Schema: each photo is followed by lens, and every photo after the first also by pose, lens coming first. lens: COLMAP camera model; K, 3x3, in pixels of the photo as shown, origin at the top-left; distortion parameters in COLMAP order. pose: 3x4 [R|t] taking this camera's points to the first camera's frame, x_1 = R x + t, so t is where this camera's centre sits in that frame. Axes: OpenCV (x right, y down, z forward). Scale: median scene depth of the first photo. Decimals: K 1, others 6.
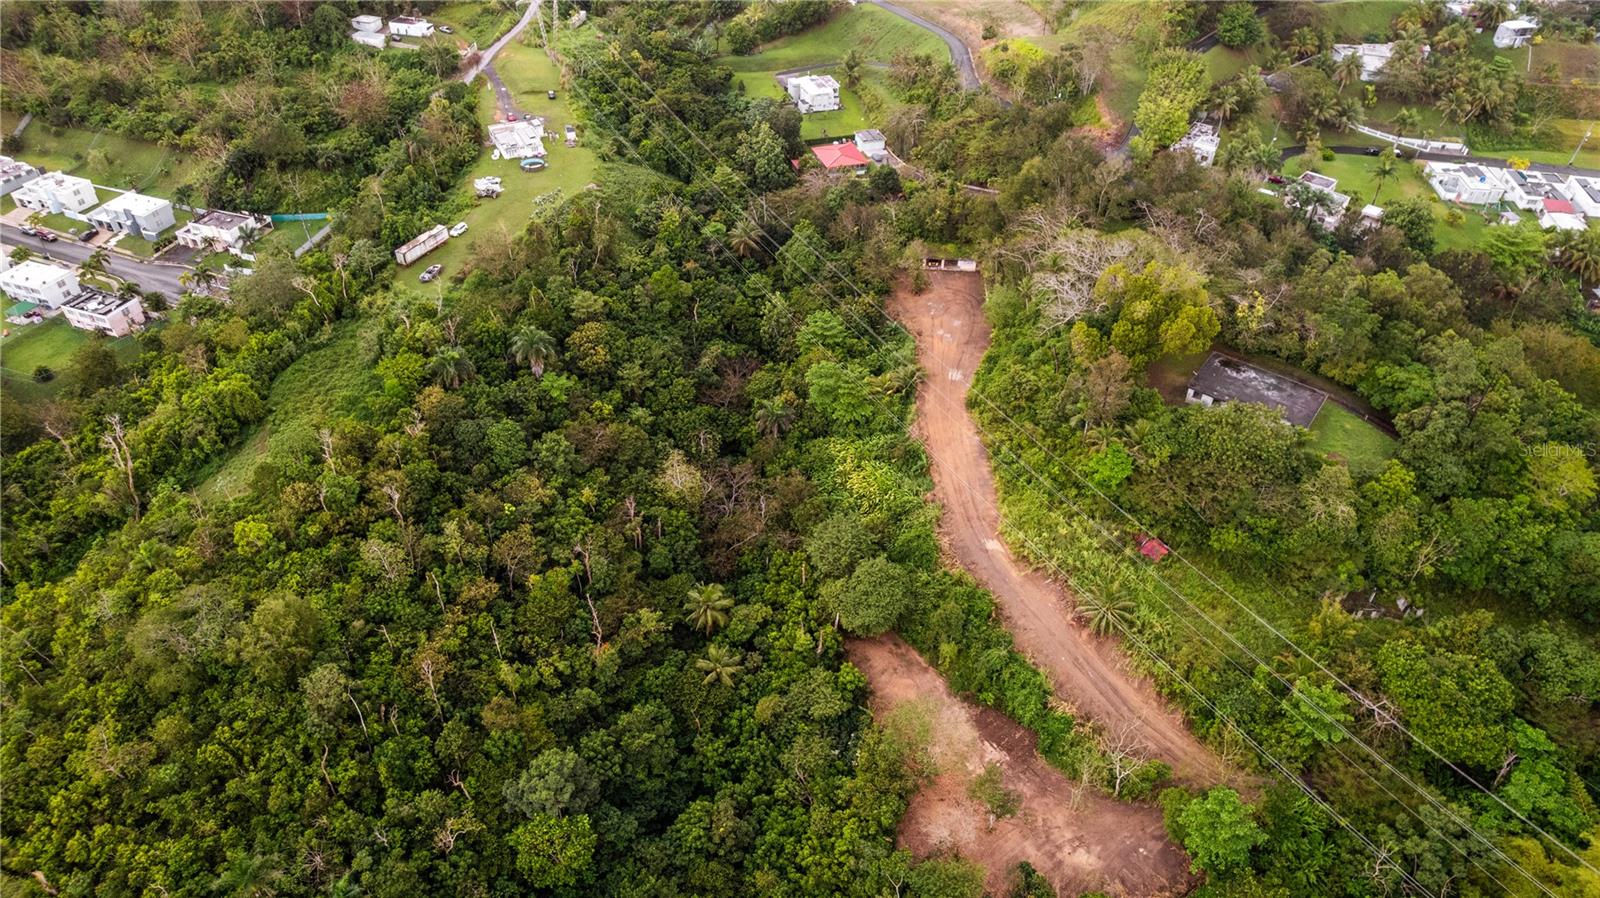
lens RADIAL K [[1022.6, 0, 802.3], [0, 1022.6, 459.4], [0, 0, 1]] dist [-0.081841, 0.074516]
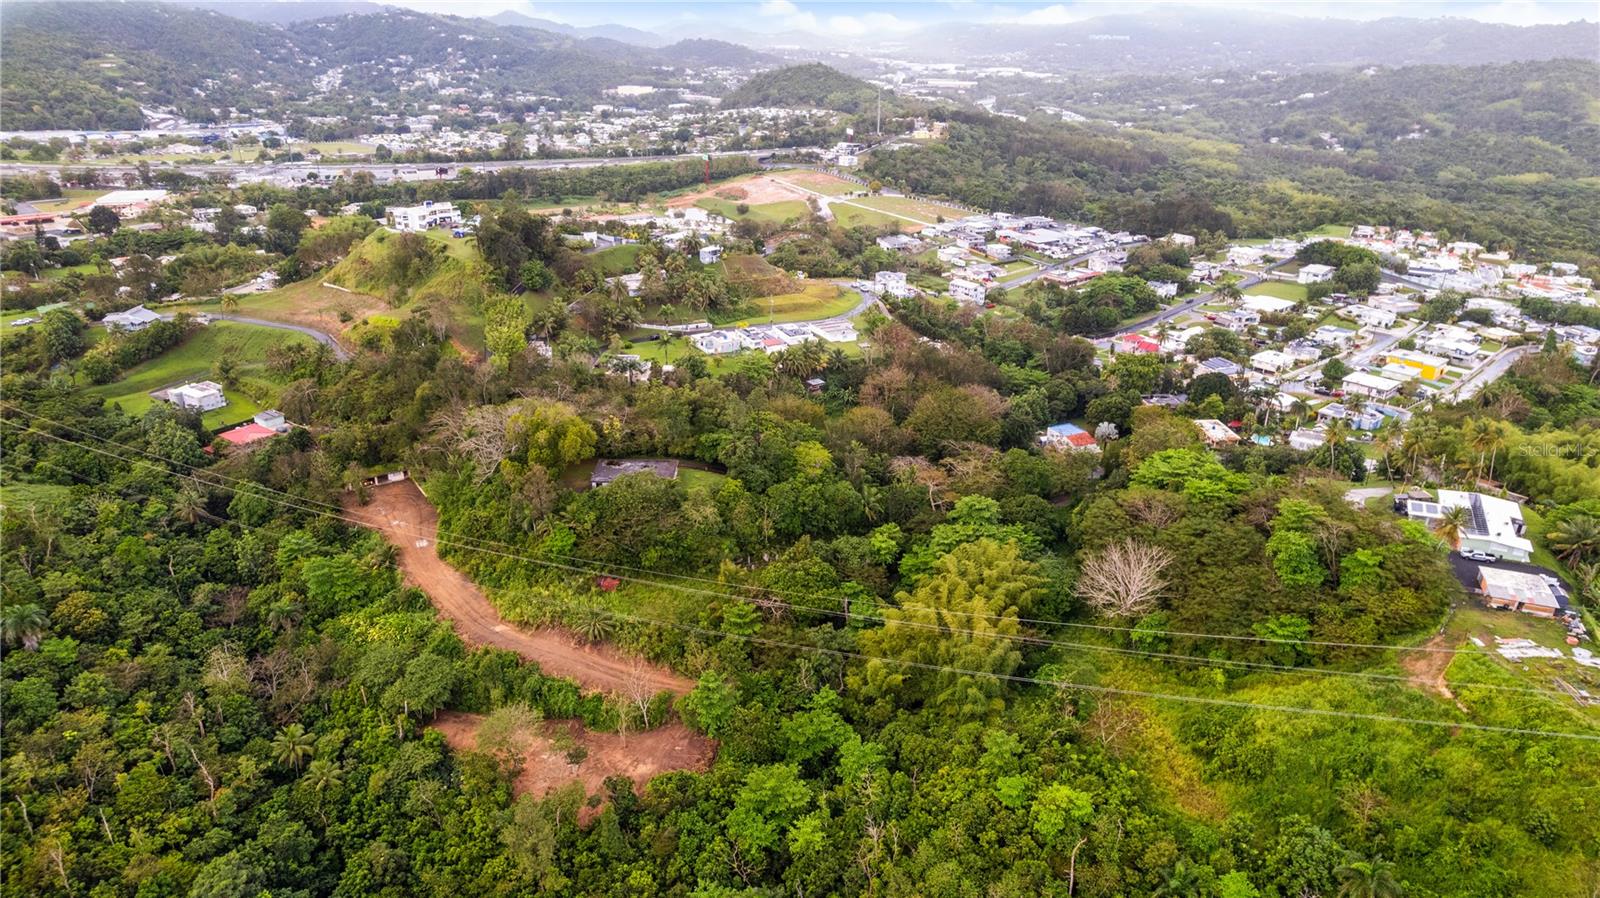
lens RADIAL K [[1022.6, 0, 802.3], [0, 1022.6, 459.4], [0, 0, 1]] dist [-0.081841, 0.074516]
pose [[0.788092, -0.246256, 0.564154, -0.136833], [0.394656, 0.905478, -0.156066, 0.175264], [-0.472396, 0.345640, 0.810786, -0.233404]]
